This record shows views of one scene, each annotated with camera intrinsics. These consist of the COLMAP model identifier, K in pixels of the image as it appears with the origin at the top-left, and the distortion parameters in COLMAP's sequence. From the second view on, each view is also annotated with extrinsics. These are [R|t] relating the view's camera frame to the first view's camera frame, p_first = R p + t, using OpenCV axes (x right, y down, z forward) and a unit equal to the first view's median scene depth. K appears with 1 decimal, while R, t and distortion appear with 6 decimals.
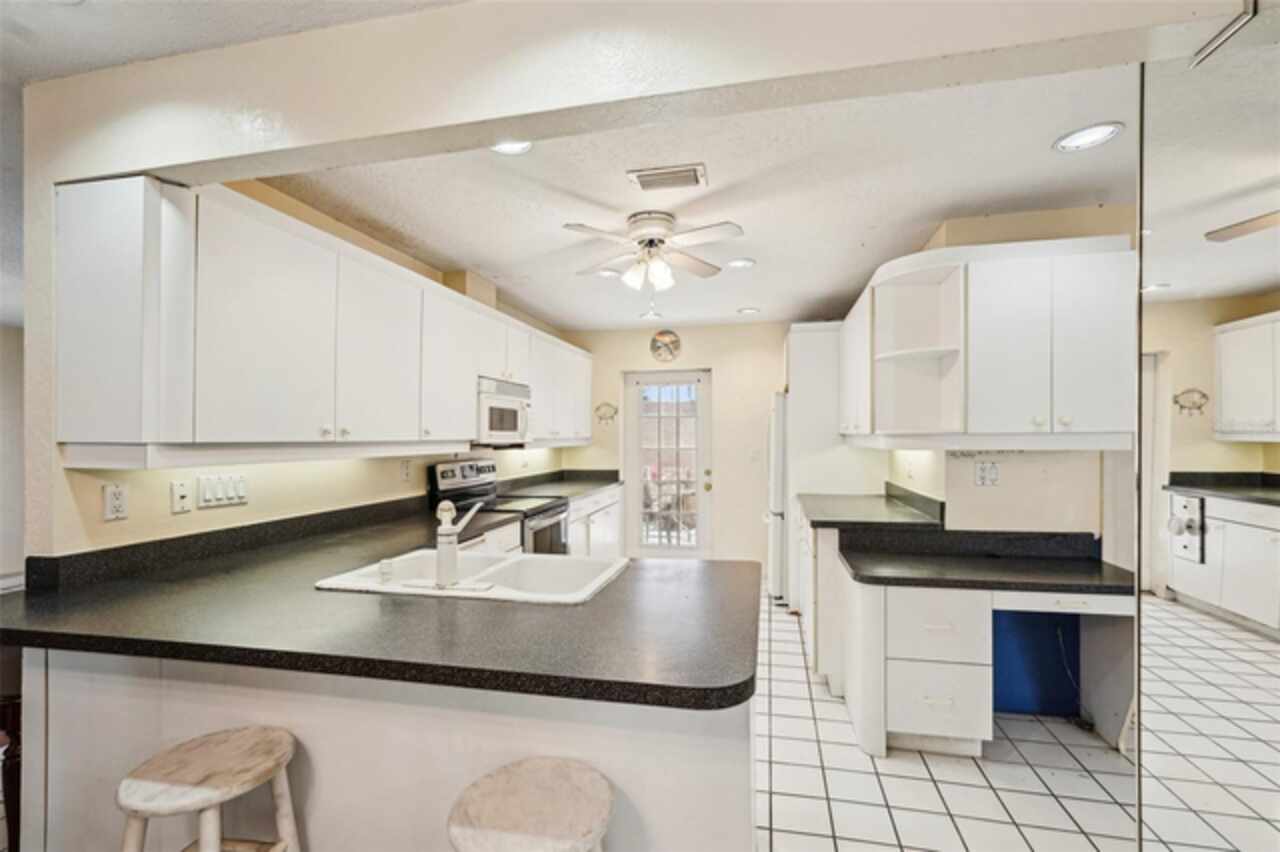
lens RADIAL K [[575.0, 0, 643.4], [0, 575.0, 436.7], [0, 0, 1]] dist [-0.026840, 0.011961]
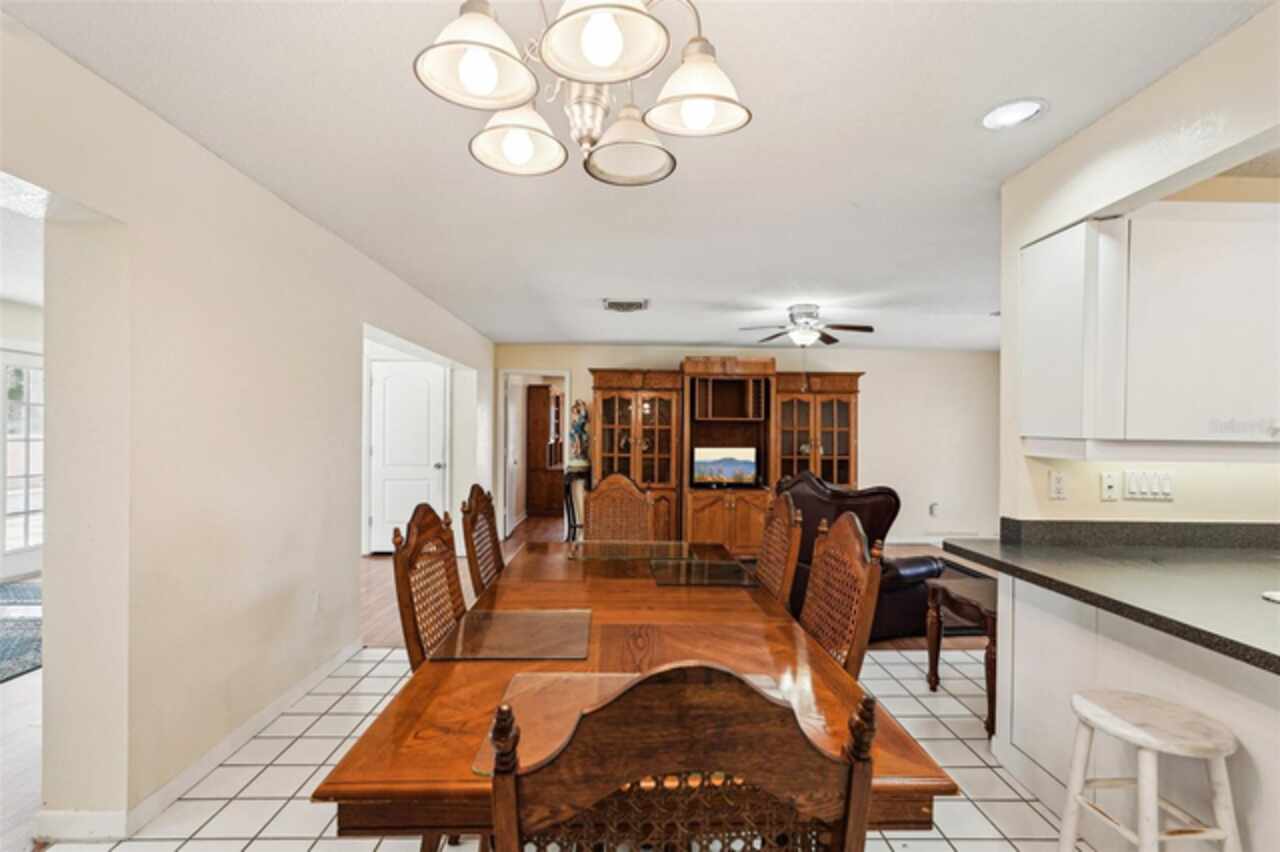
lens RADIAL K [[578.8, 0, 640.0], [0, 578.8, 426.0], [0, 0, 1]] dist [-0.005448, 0.004318]
pose [[0.237135, 0.001383, -0.971476, 0.107865], [-0.015803, 0.999872, -0.002434, 0.002071], [0.971348, 0.015929, 0.237127, -0.230788]]
